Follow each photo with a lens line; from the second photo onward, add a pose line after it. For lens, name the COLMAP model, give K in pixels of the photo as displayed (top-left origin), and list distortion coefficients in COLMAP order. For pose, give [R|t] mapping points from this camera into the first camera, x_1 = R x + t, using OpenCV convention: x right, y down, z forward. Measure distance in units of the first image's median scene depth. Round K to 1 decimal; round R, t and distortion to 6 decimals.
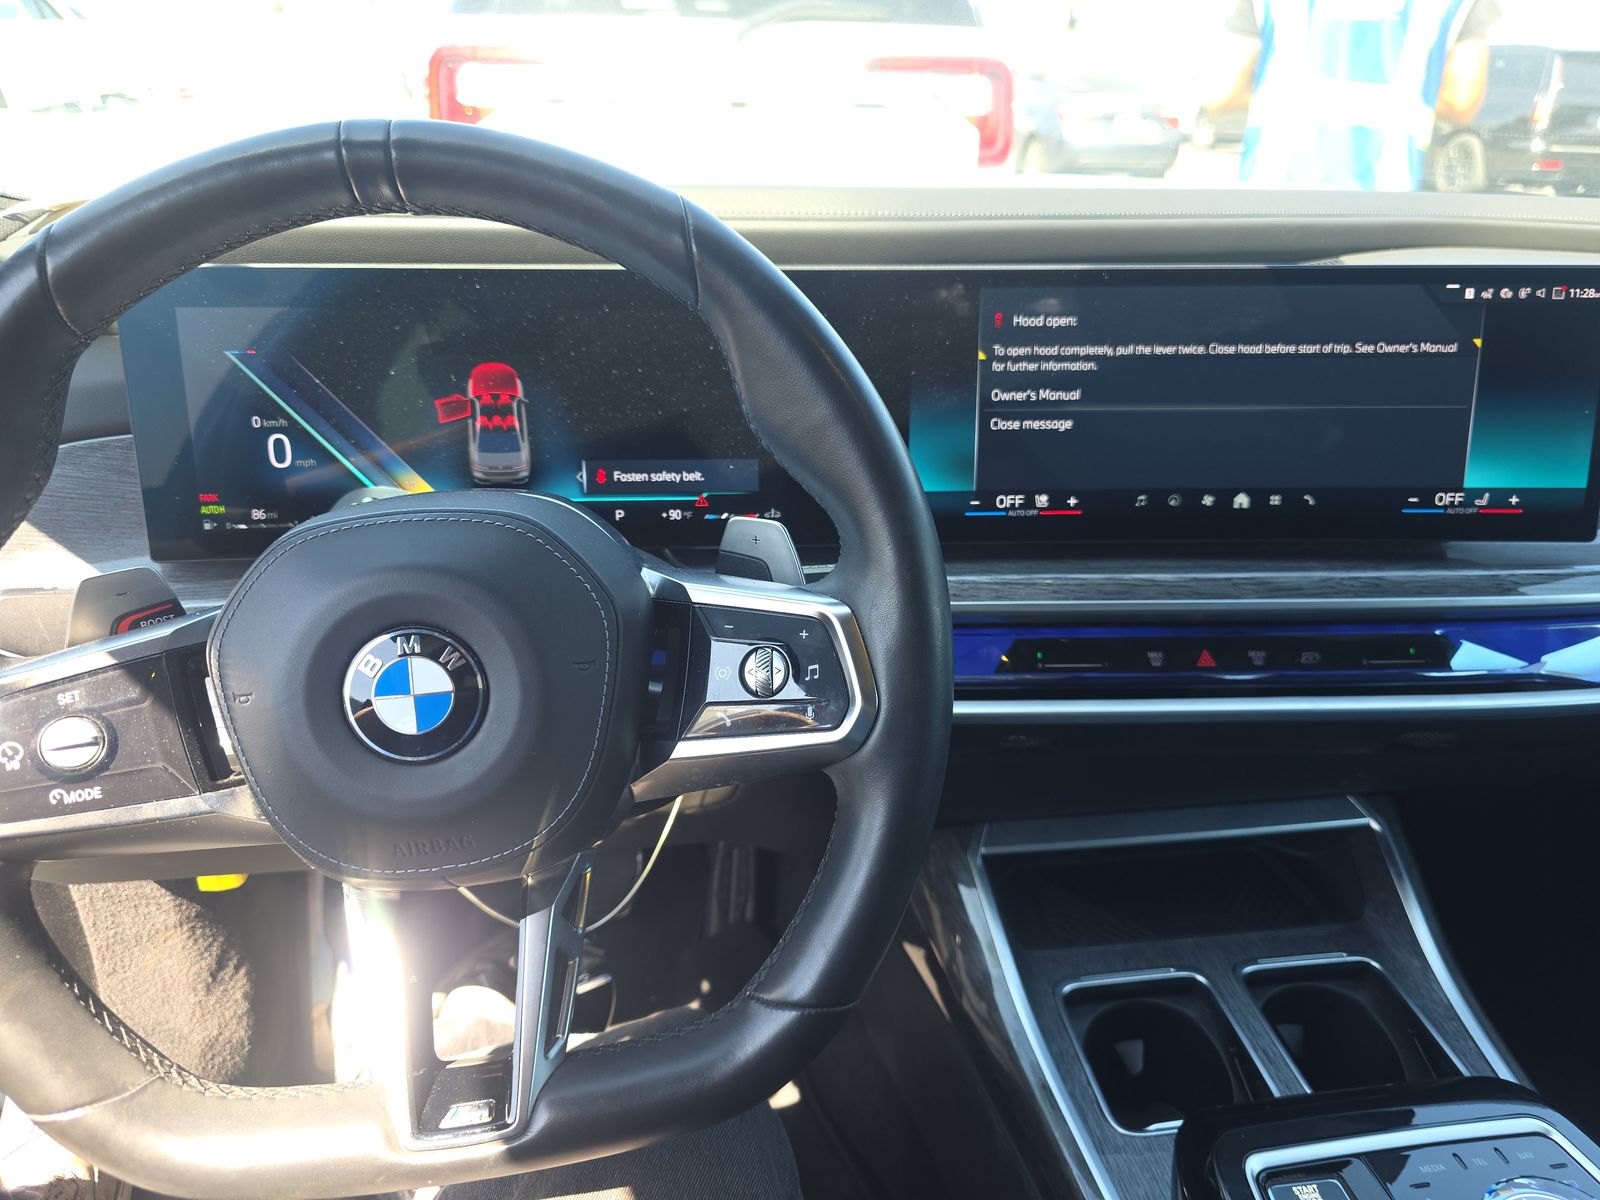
lens RADIAL K [[1102.9, 0, 797.4], [0, 1102.9, 597.3], [0, 0, 1]] dist [0.040408, -0.050320]
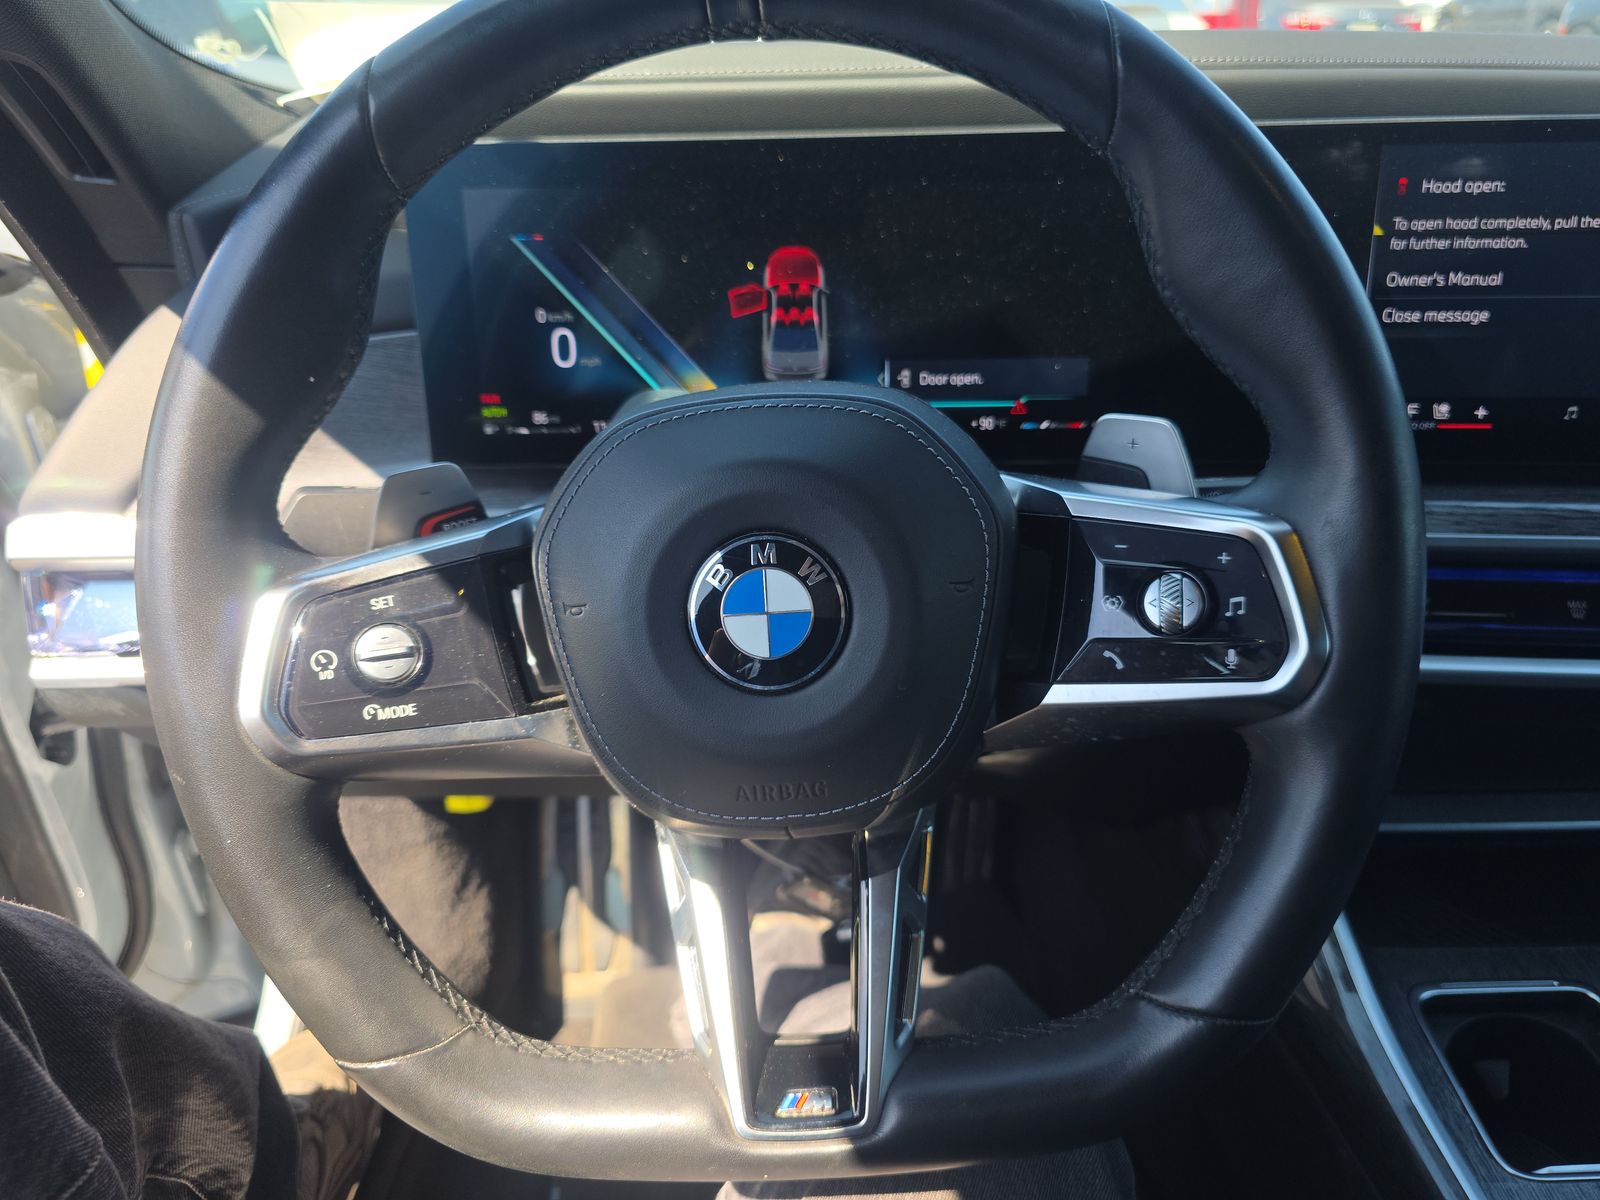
lens RADIAL K [[1102.9, 0, 785.8], [0, 1102.9, 588.0], [0, 0, 1]] dist [0.040408, -0.050320]
pose [[0.986967, 0.033206, -0.157462, -0.133414], [-0.026373, 0.998626, 0.045284, 0.020299], [0.158750, -0.040541, 0.986486, 0.116436]]
